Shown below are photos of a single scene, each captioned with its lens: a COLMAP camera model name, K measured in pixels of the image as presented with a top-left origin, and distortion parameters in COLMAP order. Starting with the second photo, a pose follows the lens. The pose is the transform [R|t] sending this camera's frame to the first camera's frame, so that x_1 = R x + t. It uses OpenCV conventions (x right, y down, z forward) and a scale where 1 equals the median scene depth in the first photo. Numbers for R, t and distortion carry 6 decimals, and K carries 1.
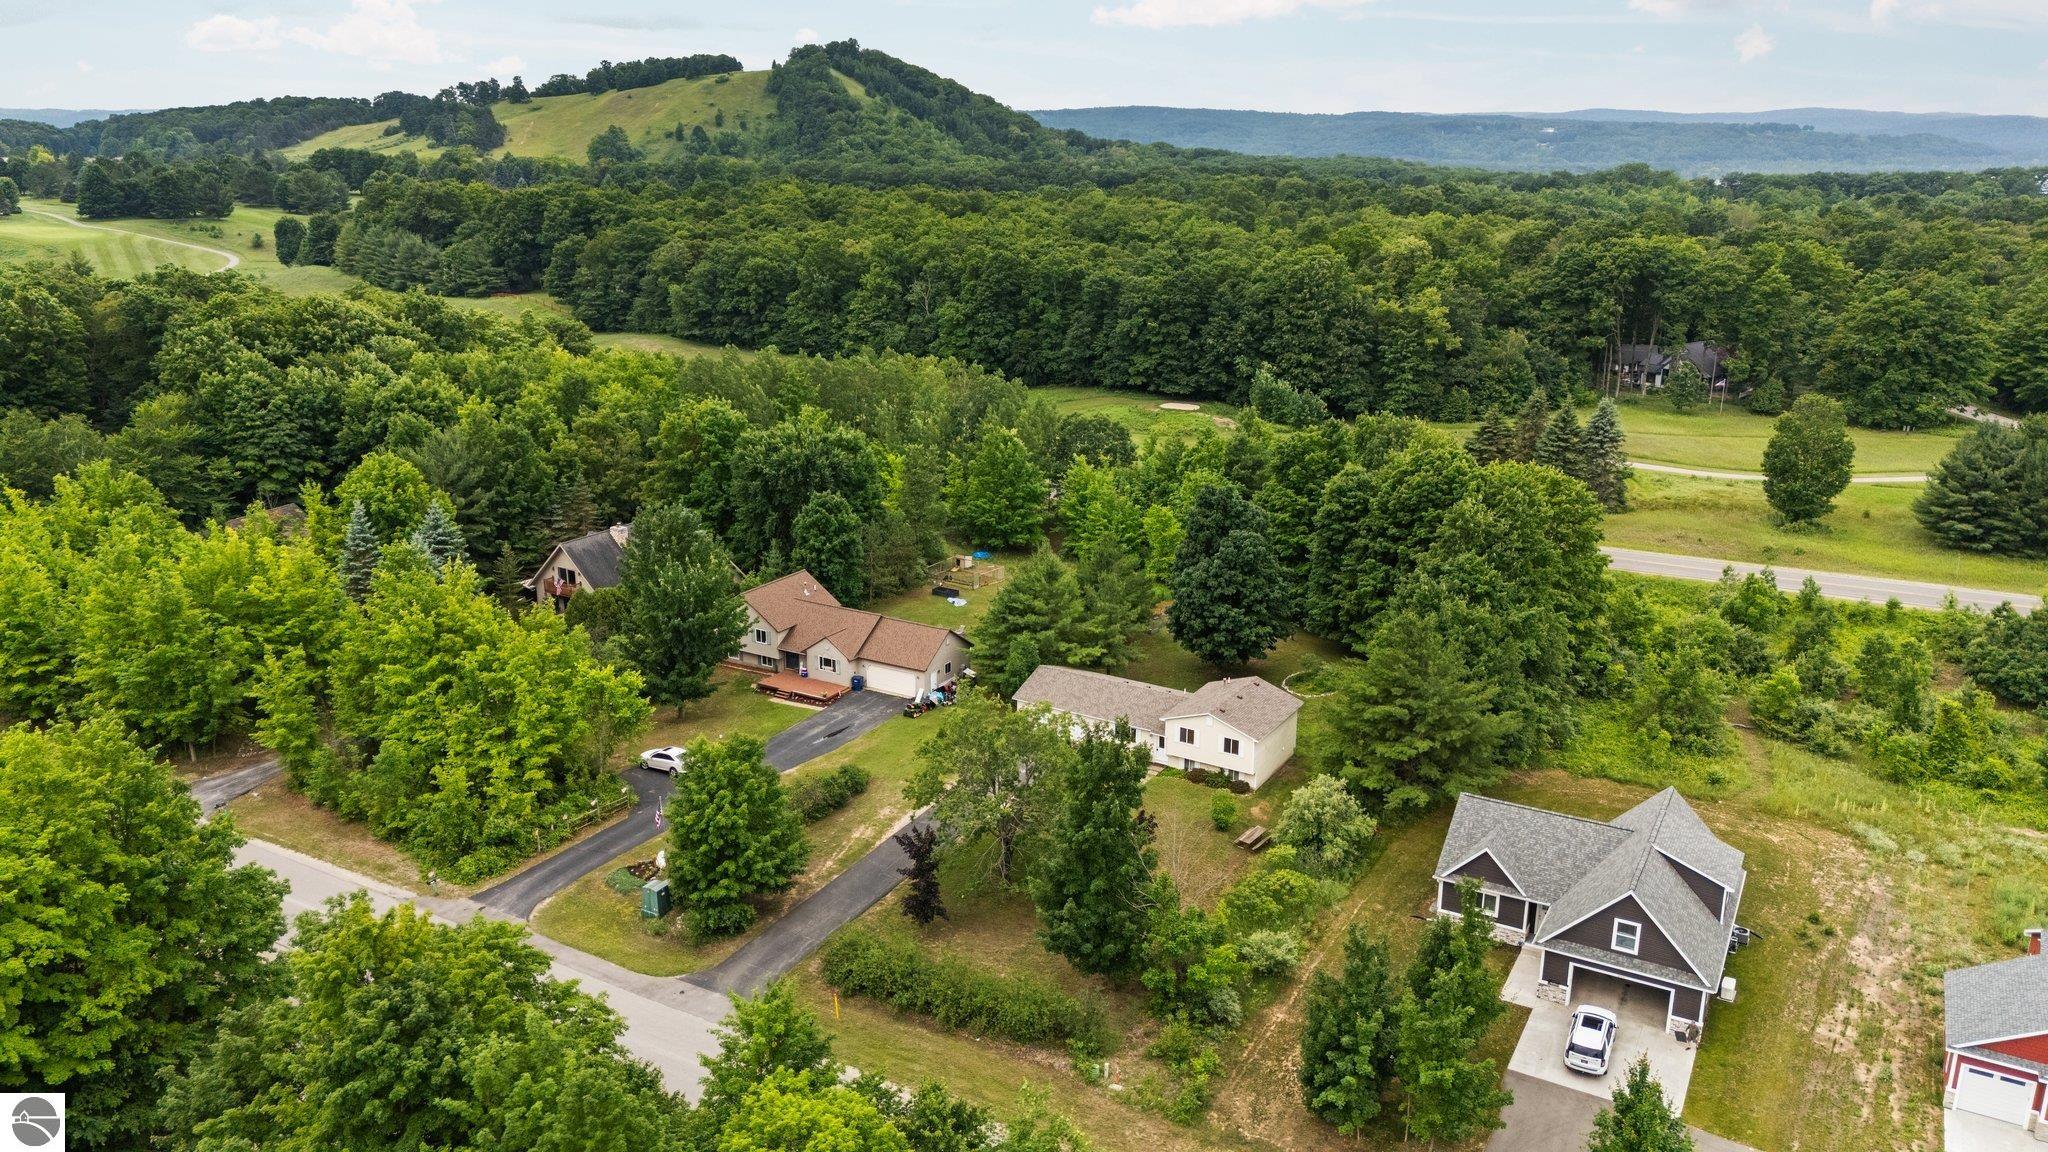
lens RADIAL K [[1502.5, 0, 1052.1], [0, 1502.5, 575.2], [0, 0, 1]] dist [0.084263, -0.075695]
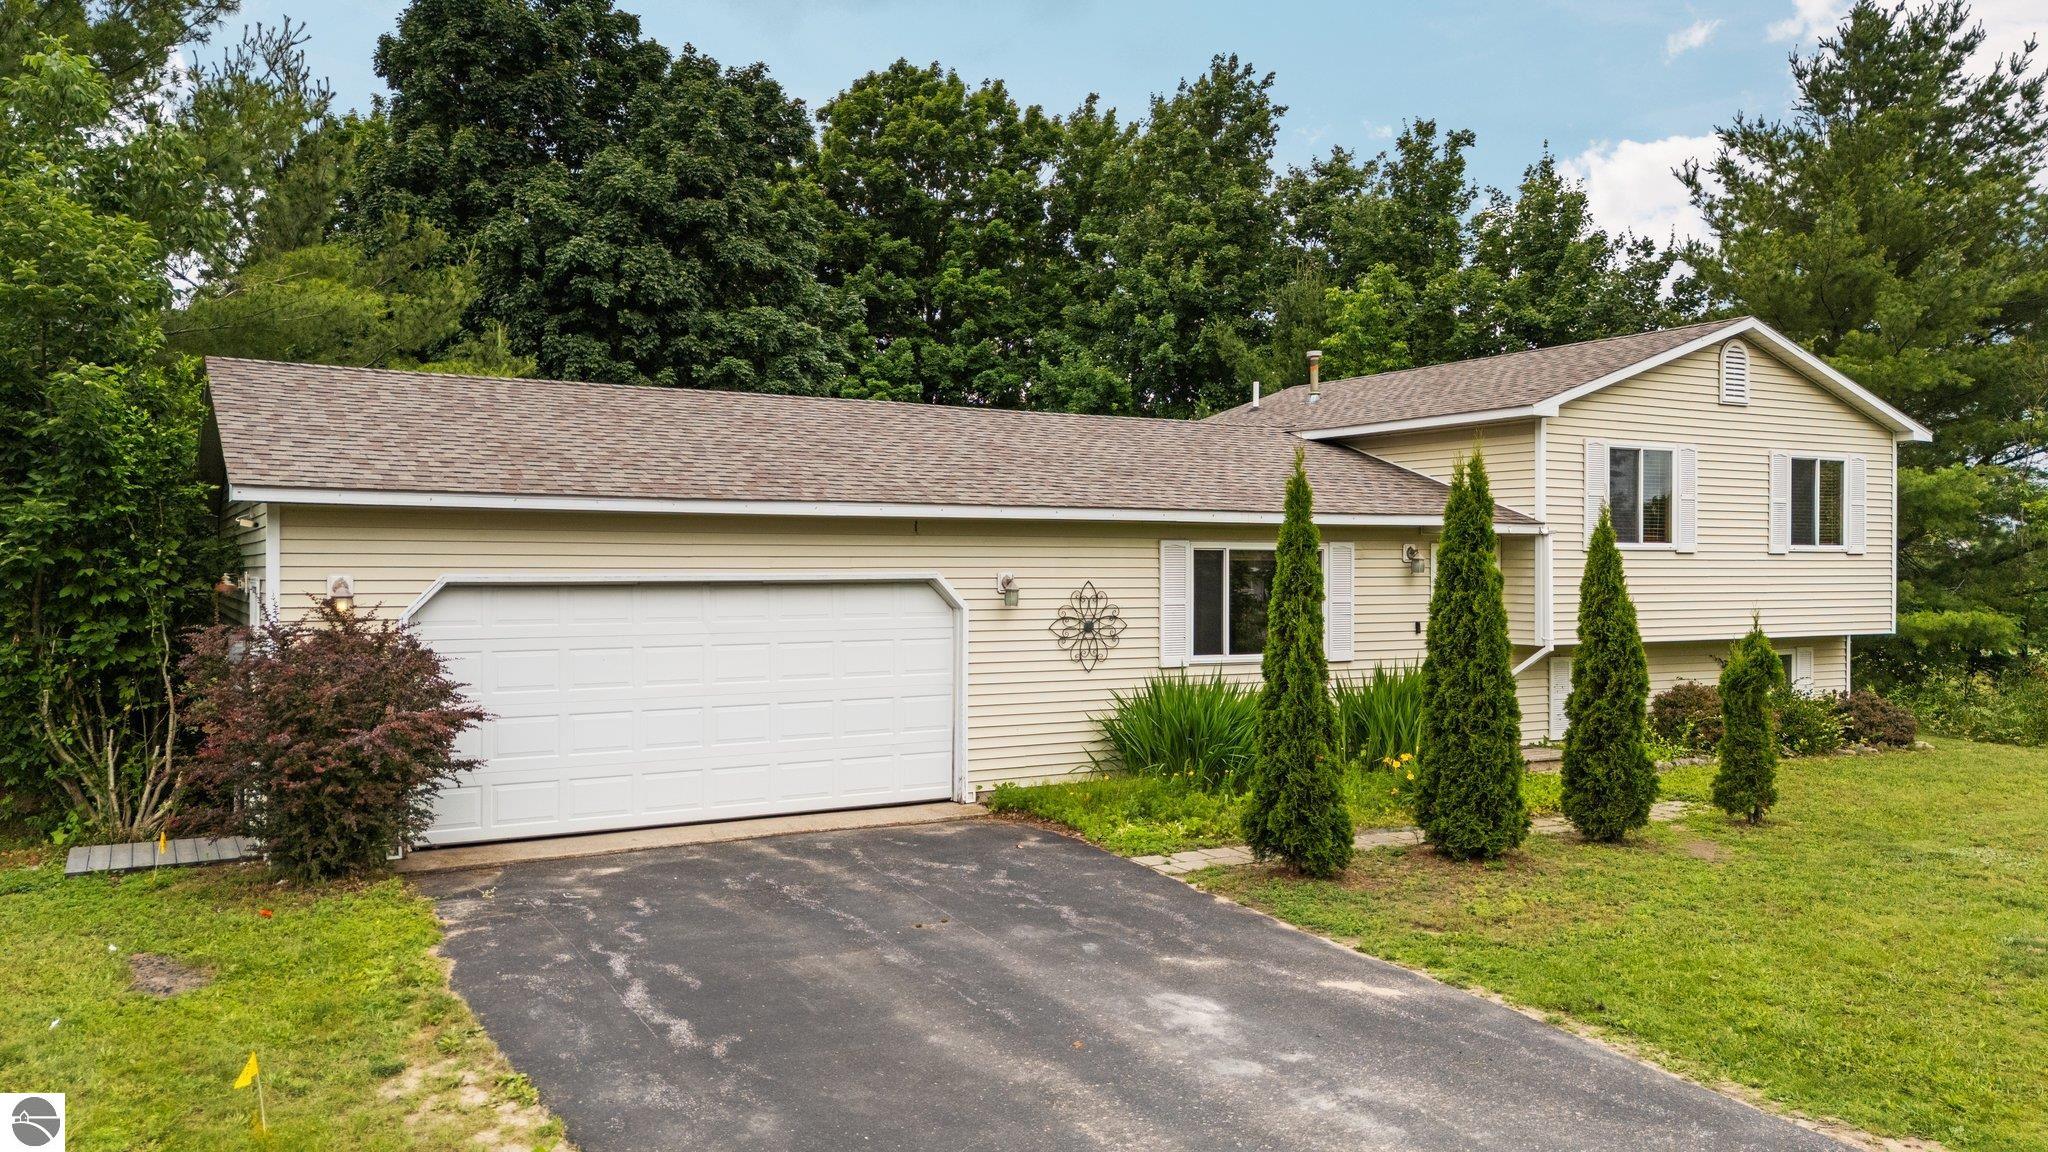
lens RADIAL K [[1457.0, 0, 1024.0], [0, 1457.0, 576.0], [0, 0, 1]] dist [0.001402, -0.000360]
pose [[0.509681, -0.019139, 0.860151, -0.067060], [0.246107, 0.961221, -0.124442, 0.092561], [-0.824413, 0.275115, 0.494626, 0.764185]]
